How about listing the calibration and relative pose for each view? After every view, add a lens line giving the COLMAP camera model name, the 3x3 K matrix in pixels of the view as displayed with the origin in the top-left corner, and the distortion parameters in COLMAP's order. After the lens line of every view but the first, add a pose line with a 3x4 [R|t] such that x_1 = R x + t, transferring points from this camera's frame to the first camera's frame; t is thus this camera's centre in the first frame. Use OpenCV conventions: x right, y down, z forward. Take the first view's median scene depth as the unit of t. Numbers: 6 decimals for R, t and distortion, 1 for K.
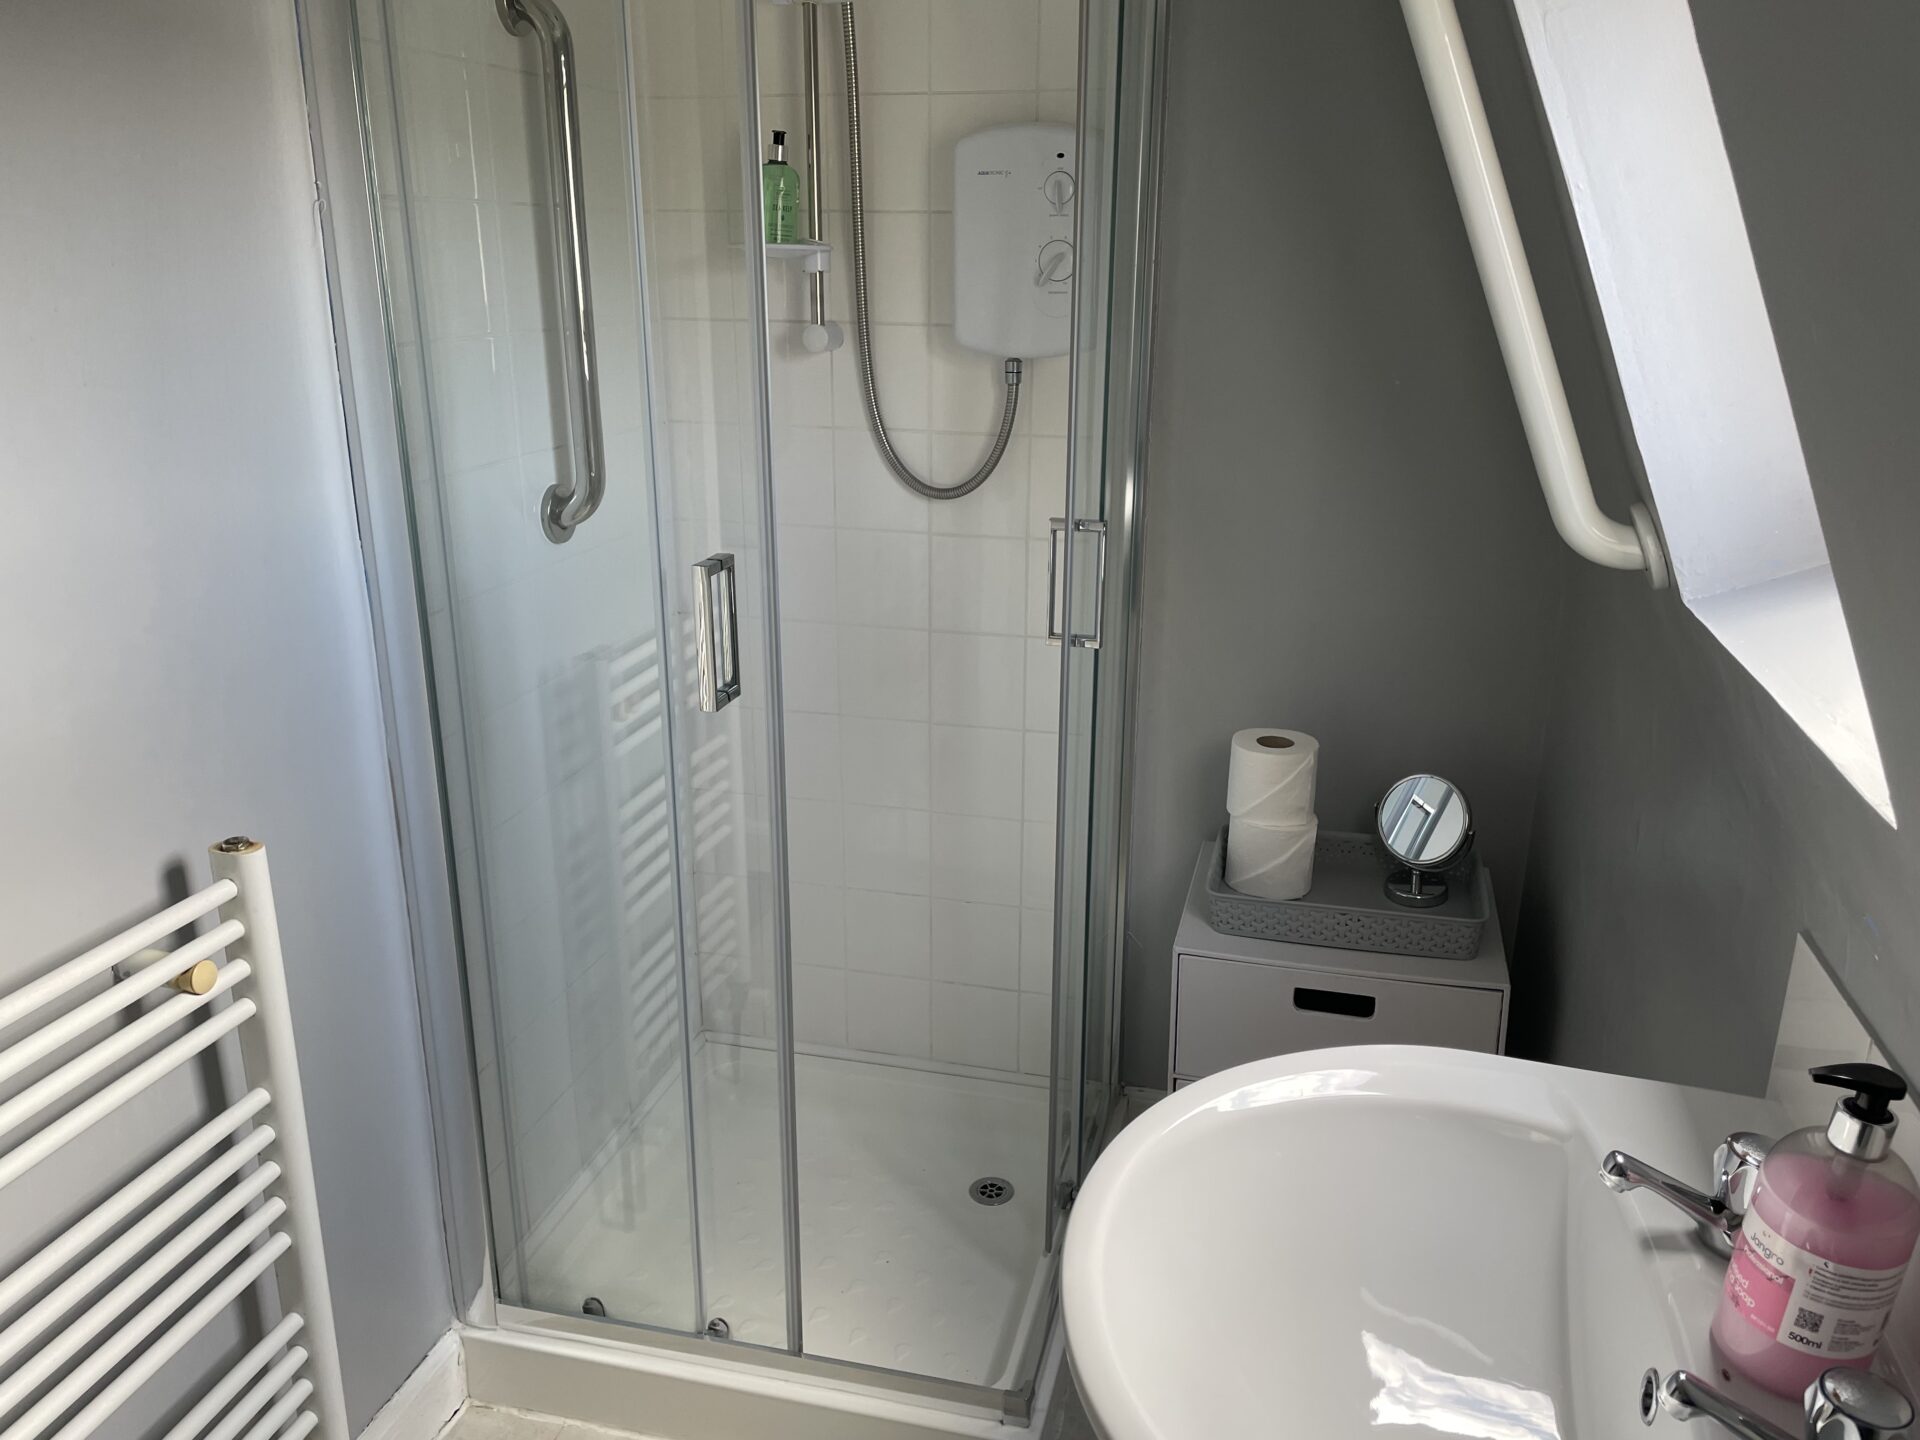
lens RADIAL K [[1456.0, 0, 960.0], [0, 1456.0, 720.0], [0, 0, 1]] dist [0.050794, -0.000266]
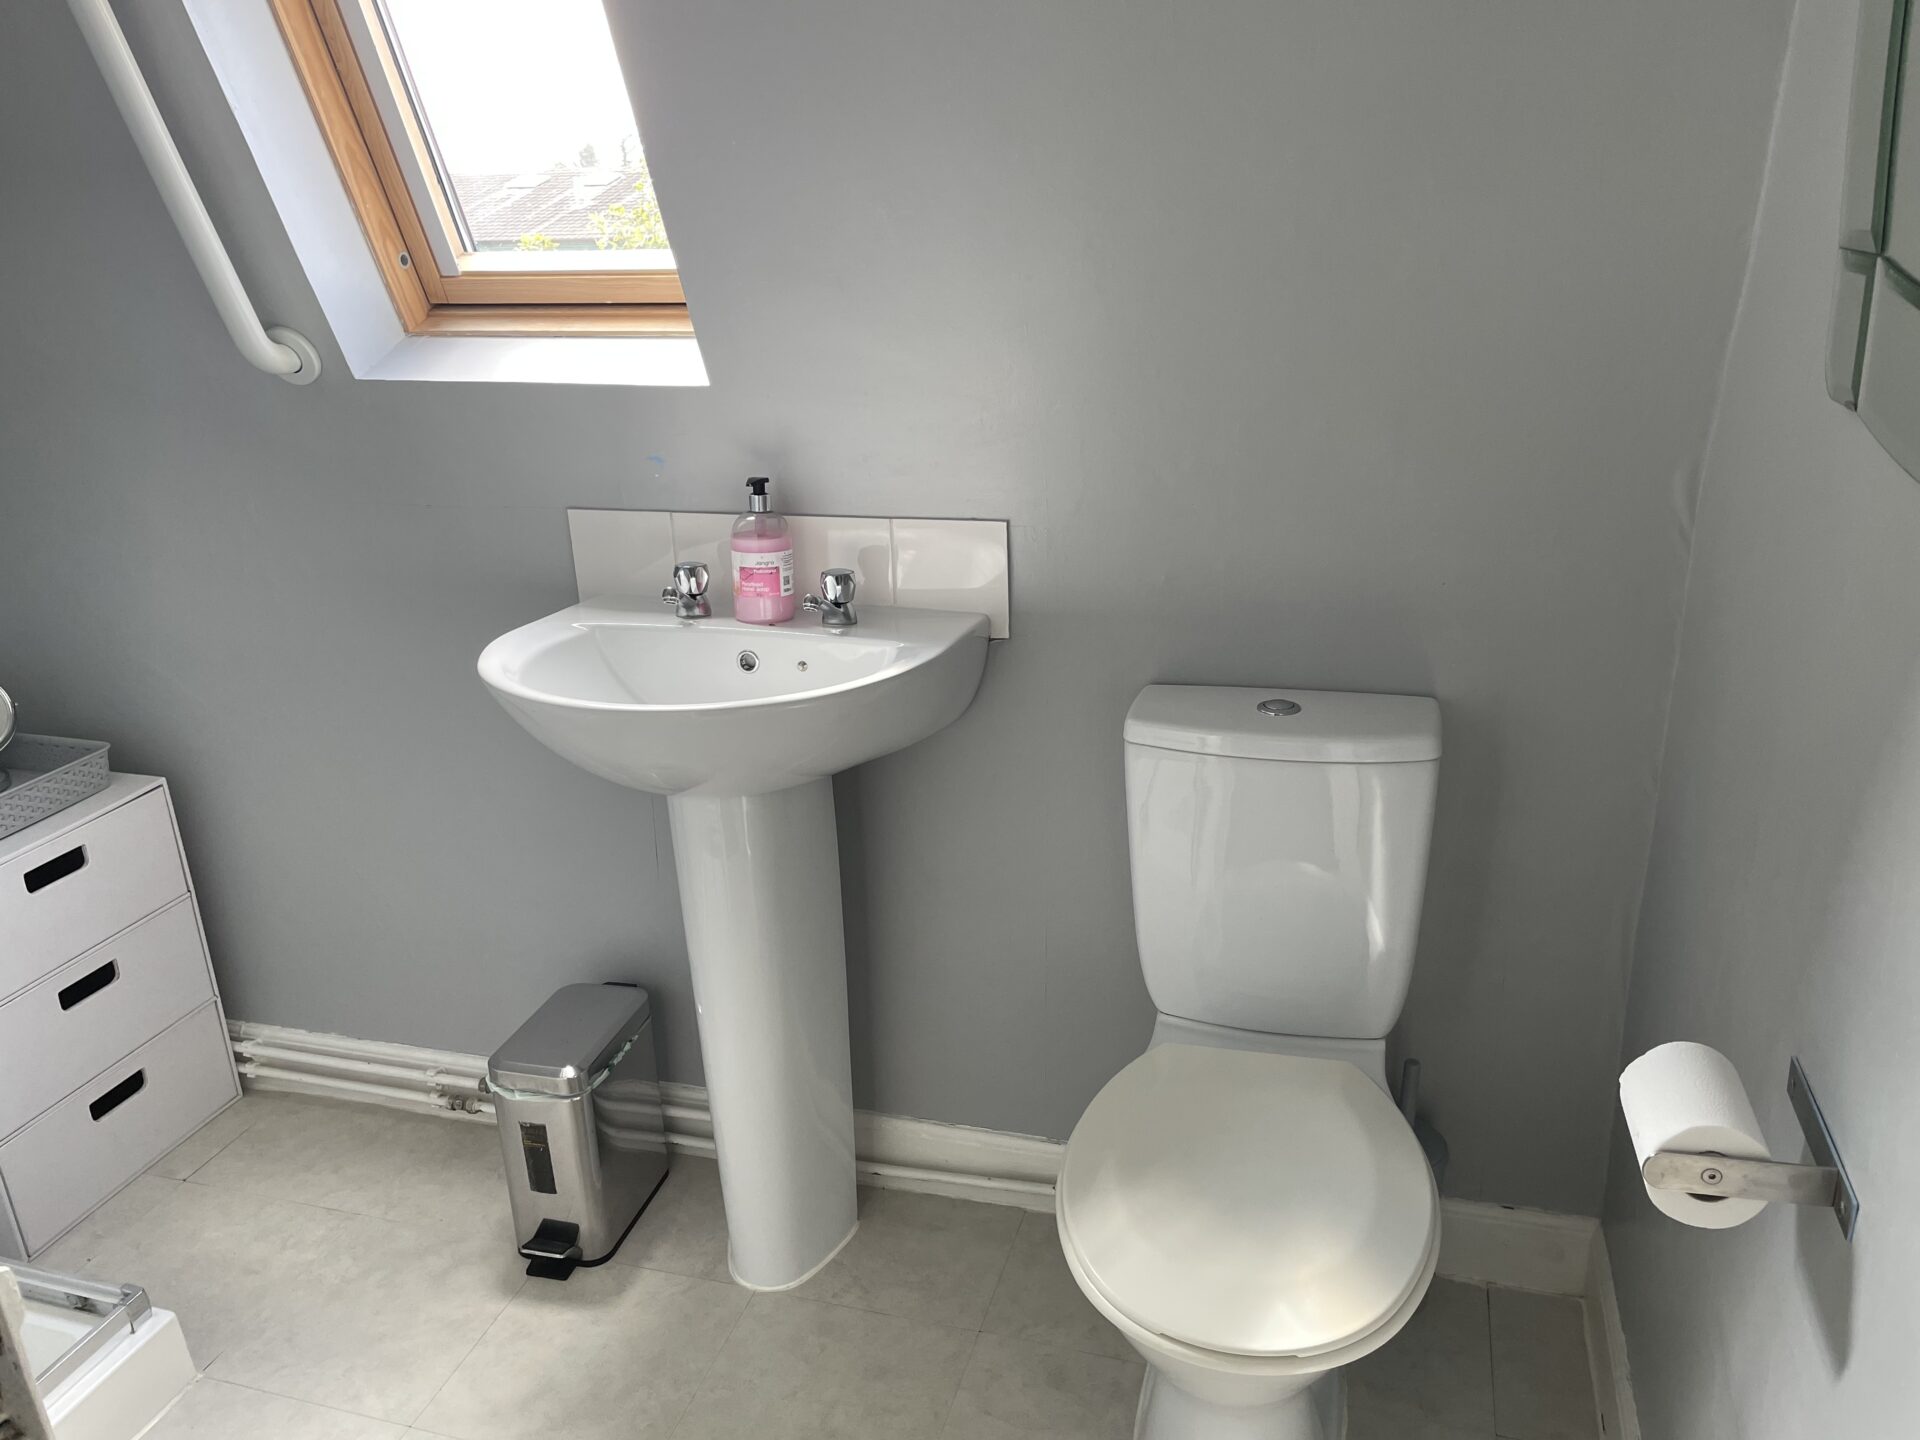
lens RADIAL K [[1456.0, 0, 960.0], [0, 1456.0, 720.0], [0, 0, 1]] dist [0.050794, -0.000266]
pose [[0.030235, -0.336993, 0.941022, -1.170953], [0.340880, 0.888489, 0.307227, -0.020192], [-0.939621, 0.311486, 0.141738, 0.315438]]
